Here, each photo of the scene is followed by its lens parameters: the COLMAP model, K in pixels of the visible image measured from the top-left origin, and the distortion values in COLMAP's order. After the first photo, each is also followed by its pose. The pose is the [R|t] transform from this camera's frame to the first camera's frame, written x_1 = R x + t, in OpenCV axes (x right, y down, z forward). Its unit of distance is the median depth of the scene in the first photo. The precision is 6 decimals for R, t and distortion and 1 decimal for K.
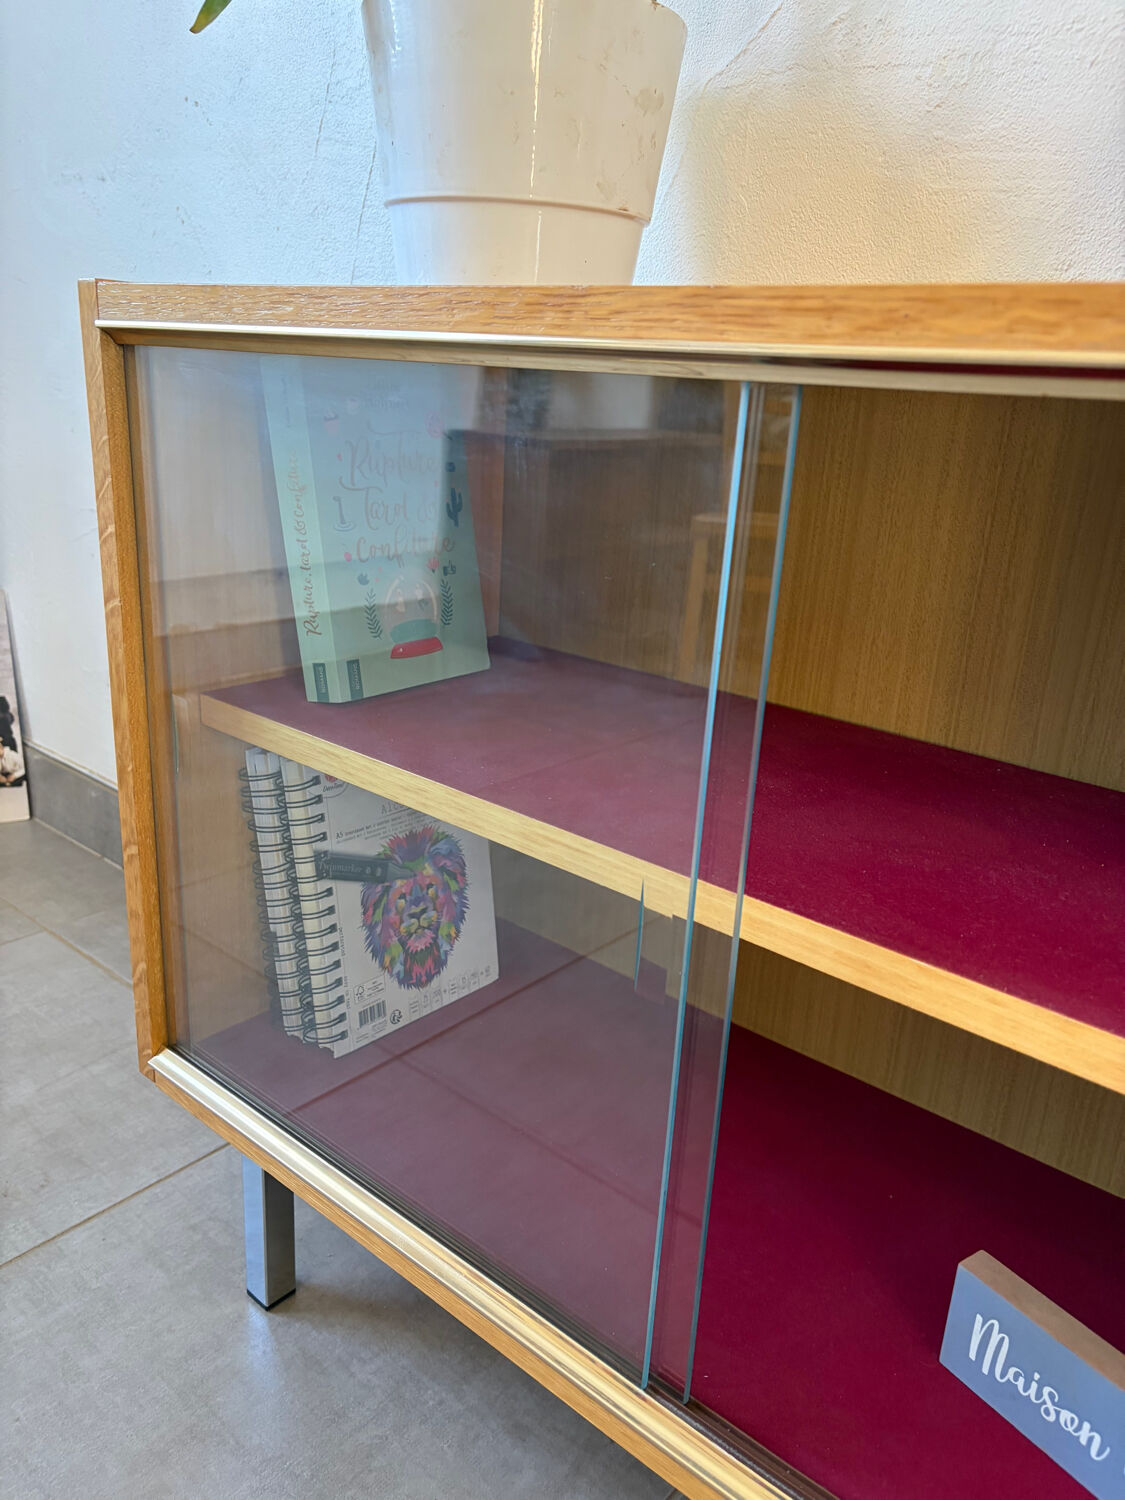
lens RADIAL K [[1135.8, 0, 555.0], [0, 1135.8, 753.5], [0, 0, 1]] dist [0.046233, -0.079434]
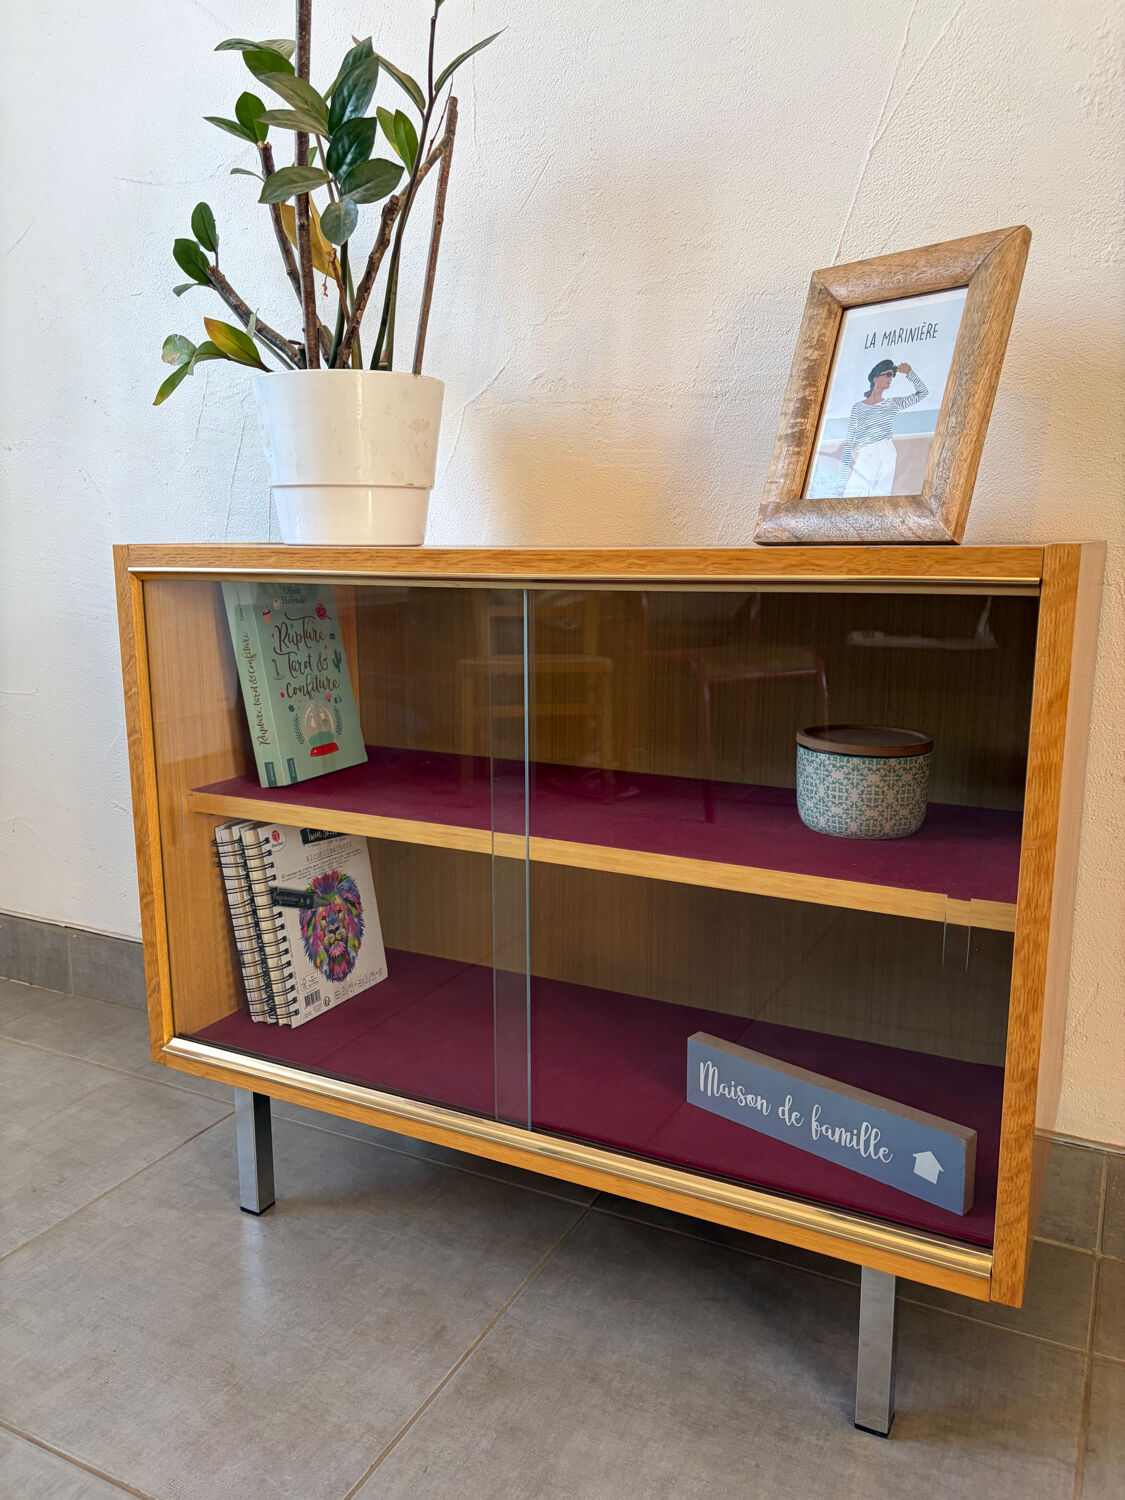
lens RADIAL K [[1135.1, 0, 563.7], [0, 1135.1, 746.3], [0, 0, 1]] dist [0.054576, -0.073880]
pose [[0.971222, -0.095497, 0.218195, -0.138801], [0.124022, 0.984875, -0.120993, 0.128992], [-0.203340, 0.144572, 0.968376, -0.568392]]
